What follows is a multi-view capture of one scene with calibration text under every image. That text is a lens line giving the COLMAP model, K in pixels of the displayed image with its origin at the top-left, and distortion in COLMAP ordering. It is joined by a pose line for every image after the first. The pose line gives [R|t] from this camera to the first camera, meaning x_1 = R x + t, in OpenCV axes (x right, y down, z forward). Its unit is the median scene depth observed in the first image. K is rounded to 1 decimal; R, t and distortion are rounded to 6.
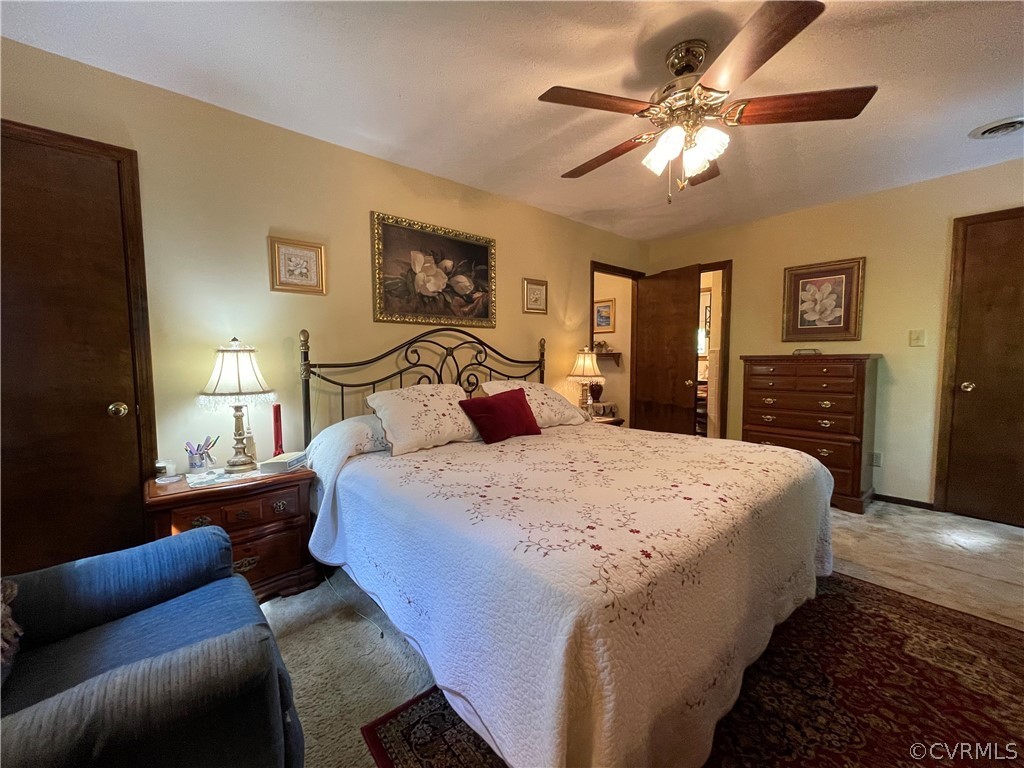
lens RADIAL K [[414.7, 0, 506.8], [0, 414.7, 382.8], [0, 0, 1]] dist [-0.002200, 0.000829]
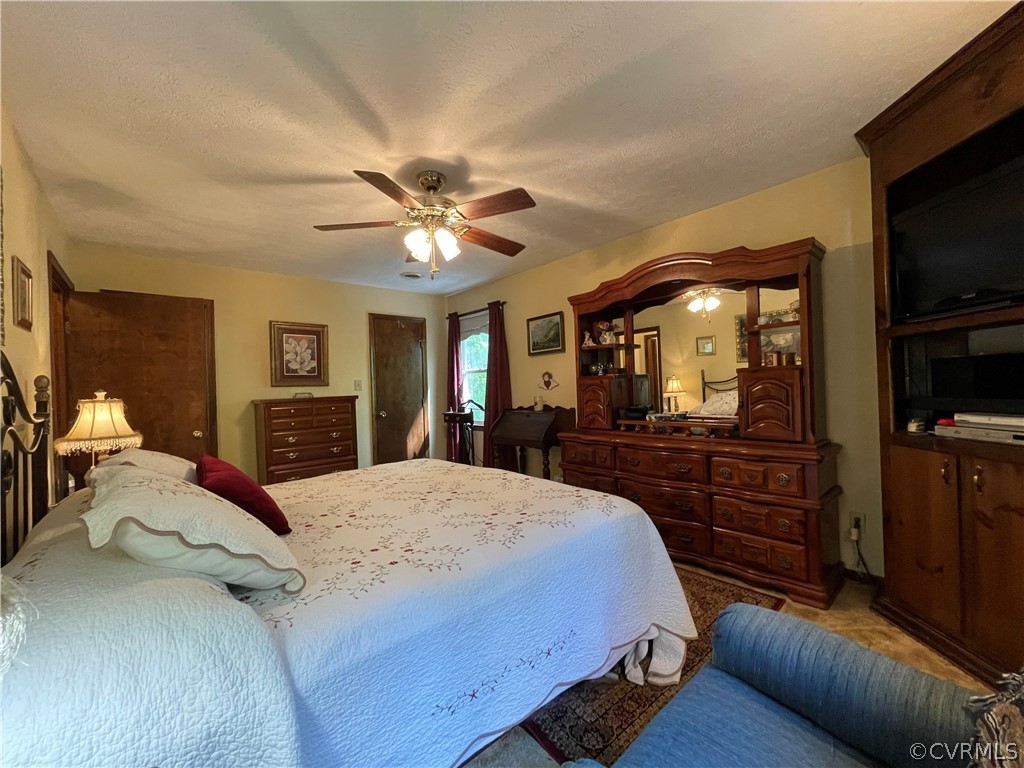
lens RADIAL K [[414.7, 0, 512.2], [0, 414.7, 382.8], [0, 0, 1]] dist [-0.002200, 0.000829]
pose [[-0.028254, 0.019621, 0.999408, -0.490180], [0.097651, 0.995079, -0.016775, -0.031453], [-0.994820, 0.097120, -0.030031, 0.434890]]
